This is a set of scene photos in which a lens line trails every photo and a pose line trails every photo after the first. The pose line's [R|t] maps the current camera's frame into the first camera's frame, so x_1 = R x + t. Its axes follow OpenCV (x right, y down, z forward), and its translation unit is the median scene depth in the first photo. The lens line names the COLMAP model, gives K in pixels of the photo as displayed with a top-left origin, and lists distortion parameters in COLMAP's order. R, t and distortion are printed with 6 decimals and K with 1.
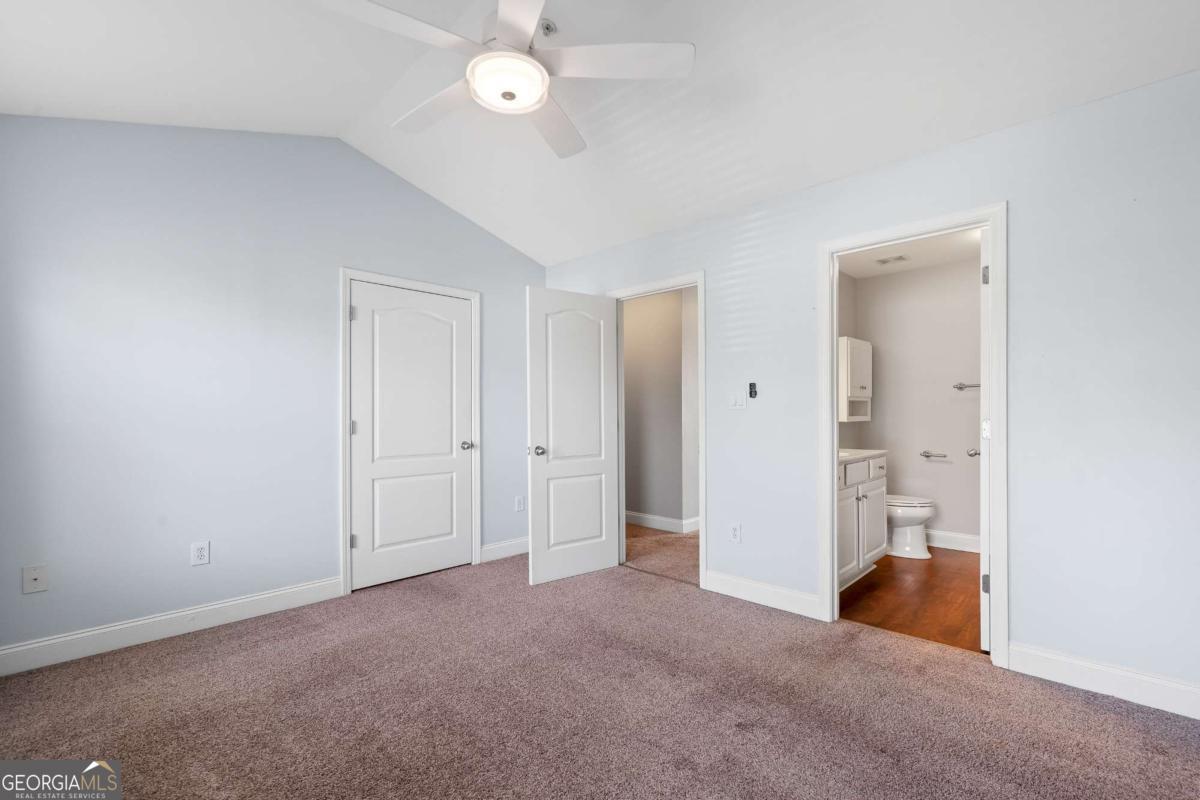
lens RADIAL K [[534.7, 0, 603.3], [0, 534.7, 404.5], [0, 0, 1]] dist [-0.002847, -0.000041]
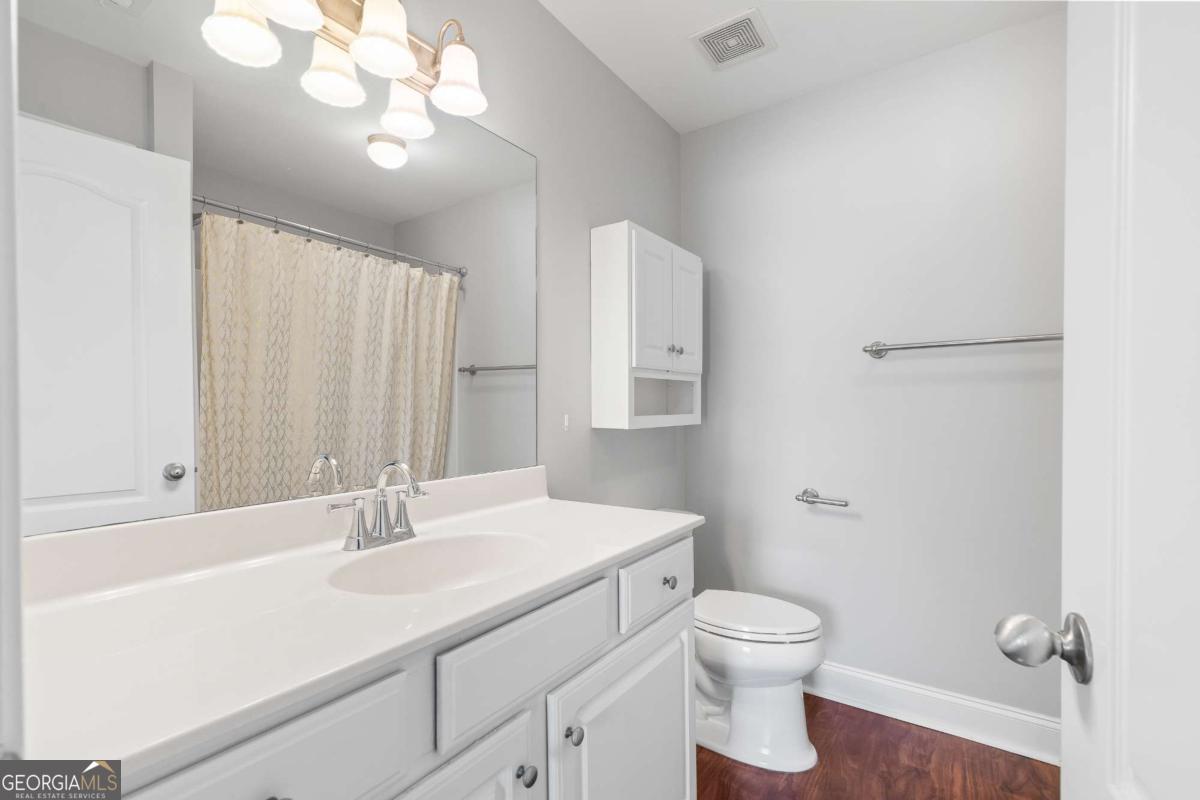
lens RADIAL K [[534.7, 0, 597.4], [0, 534.7, 402.7], [0, 0, 1]] dist [-0.002847, -0.000041]
pose [[0.987987, 0.000411, 0.154539, 0.353778], [-0.001526, 0.999974, 0.007093, 0.009025], [-0.154532, -0.007243, 0.987961, 0.573121]]
